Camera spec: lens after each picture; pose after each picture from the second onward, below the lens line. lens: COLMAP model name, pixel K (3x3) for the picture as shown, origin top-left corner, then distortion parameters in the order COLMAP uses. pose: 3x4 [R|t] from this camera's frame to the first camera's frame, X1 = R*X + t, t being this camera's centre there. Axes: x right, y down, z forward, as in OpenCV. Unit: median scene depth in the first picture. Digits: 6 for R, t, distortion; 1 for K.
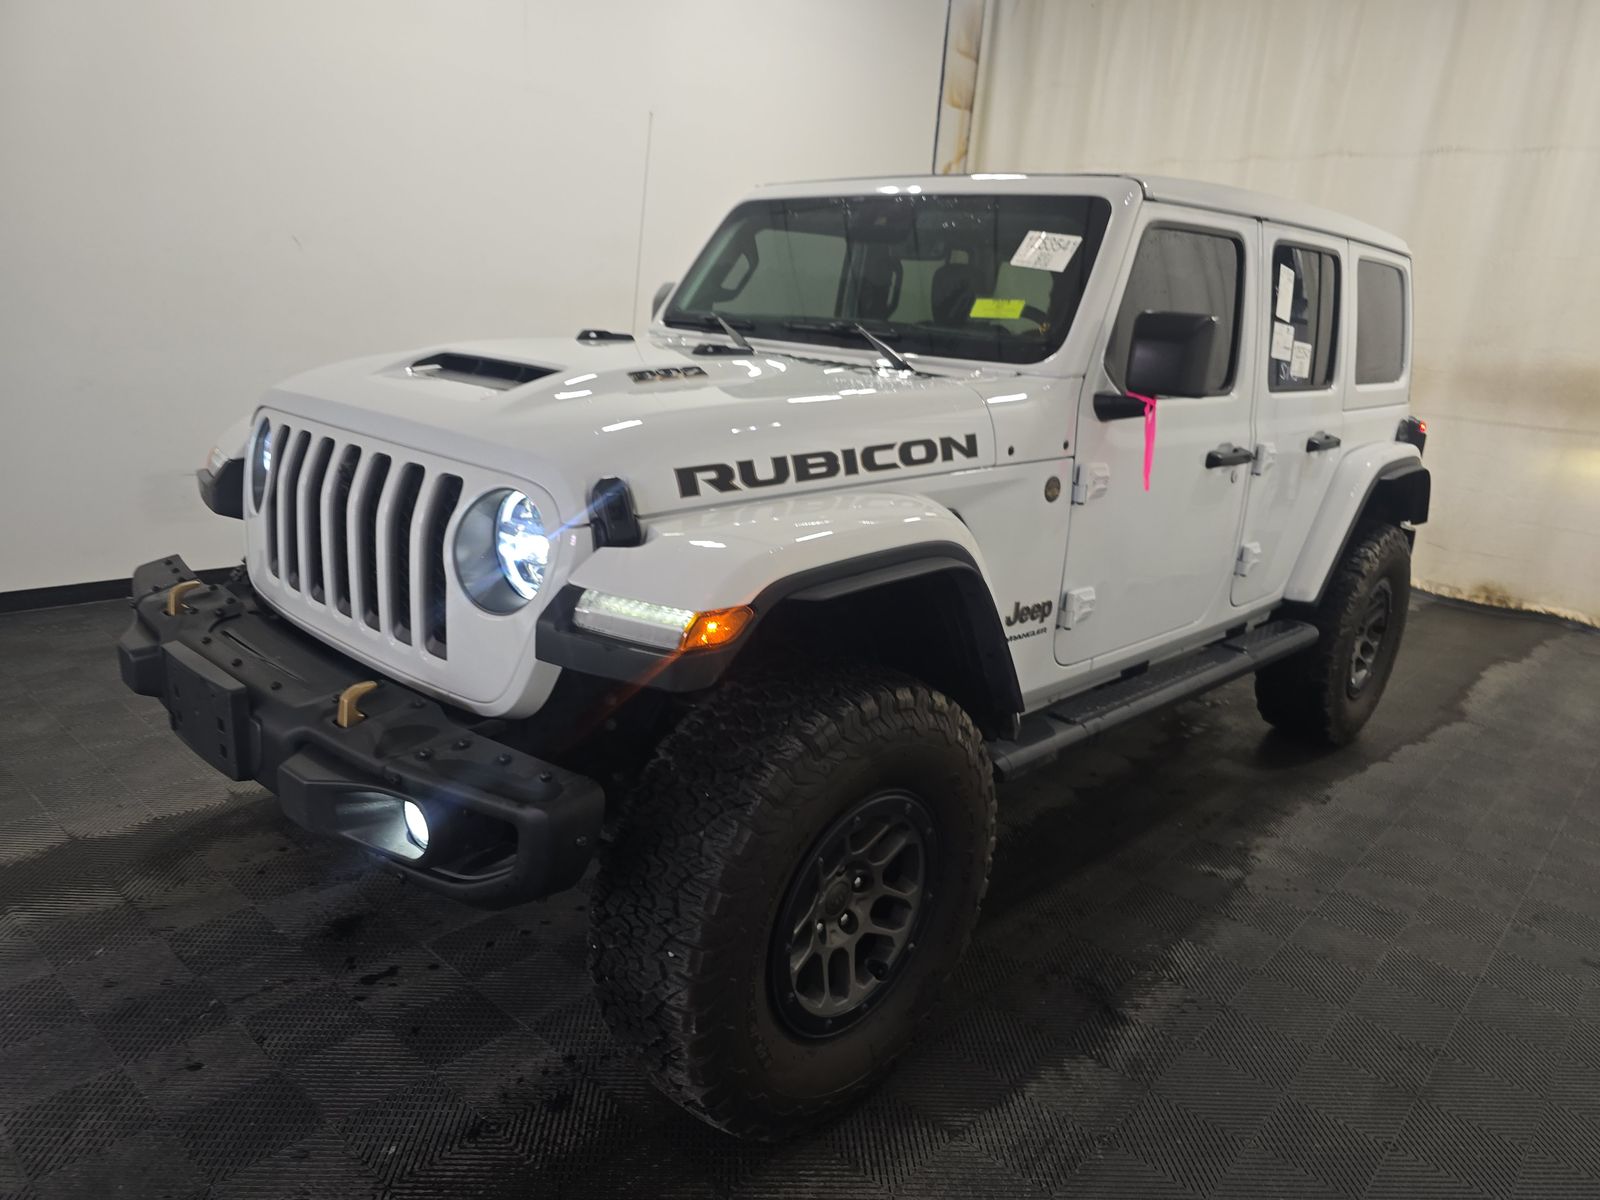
lens RADIAL K [[1136.9, 0, 799.1], [0, 1136.9, 558.6], [0, 0, 1]] dist [-0.004536, -0.005664]
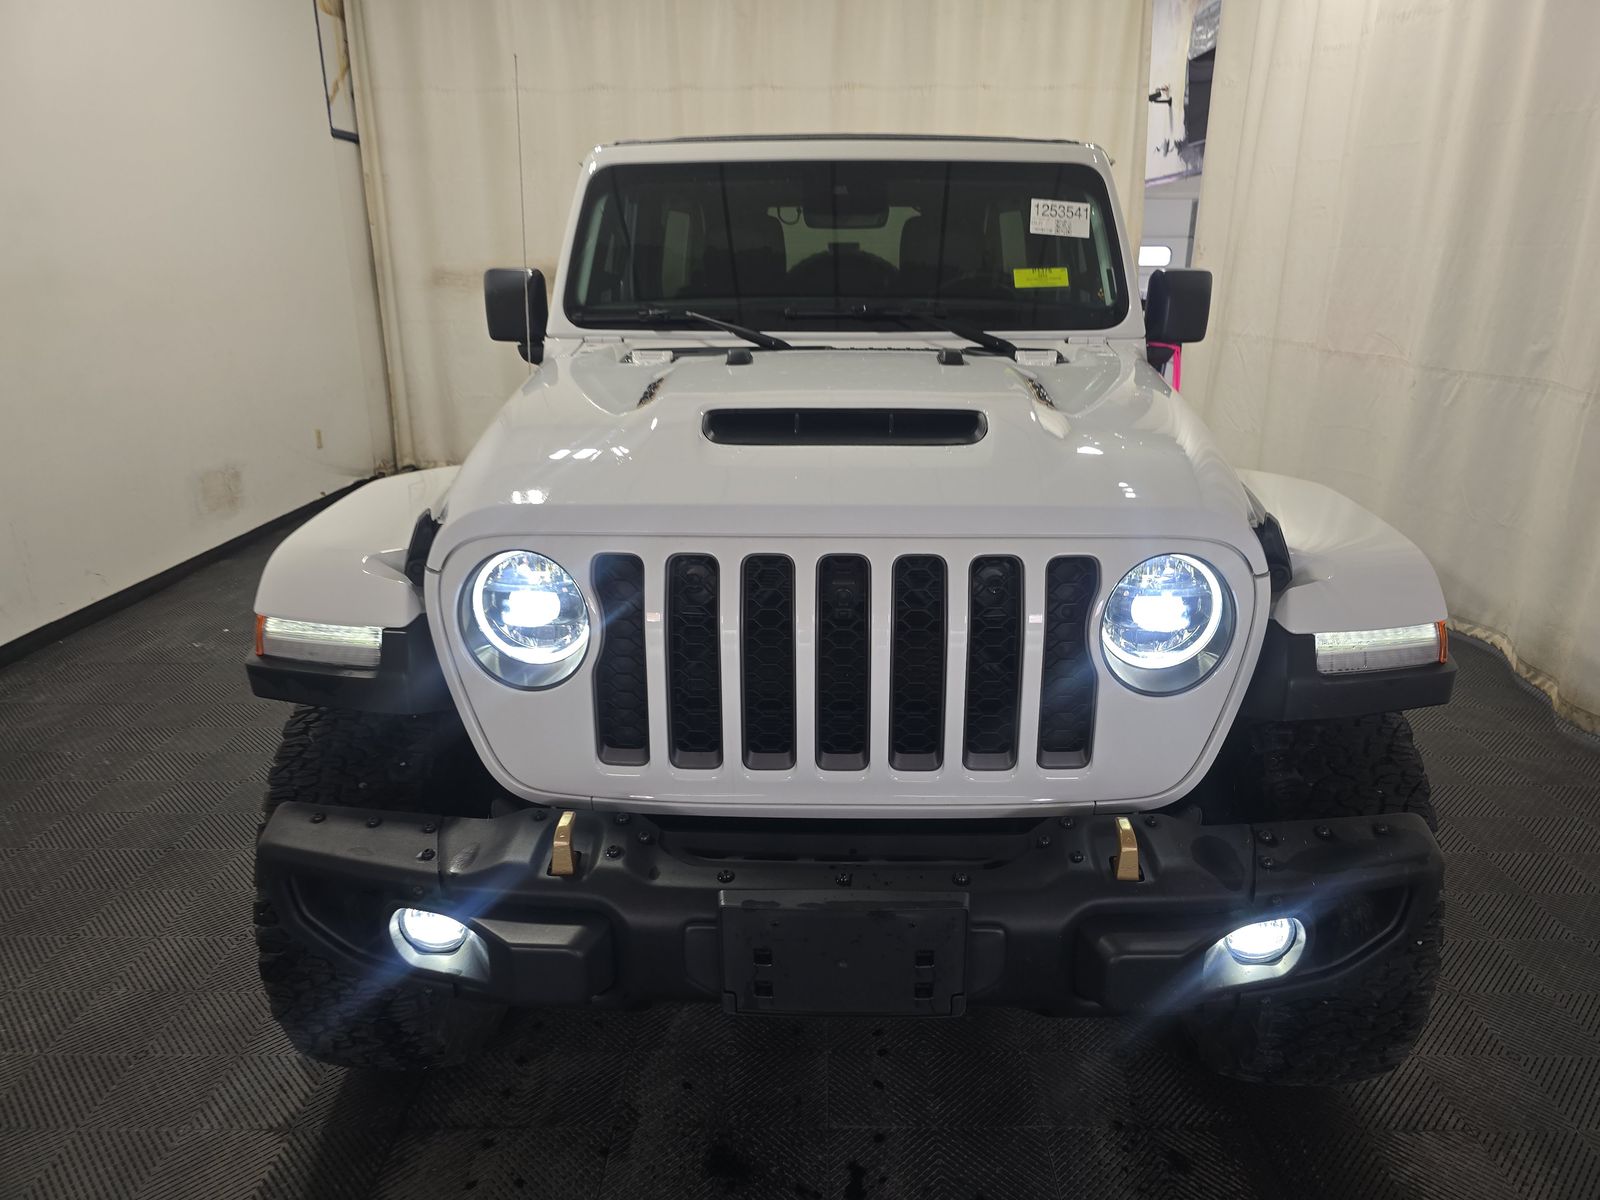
lens RADIAL K [[1119.9, 0, 800.0], [0, 1119.9, 600.0], [0, 0, 1]] dist [0.010219, 0.002971]
pose [[0.721447, -0.273789, 0.636046, -0.627037], [0.201738, 0.961775, 0.185176, -0.150831], [-0.662432, -0.005281, 0.749103, 0.335939]]
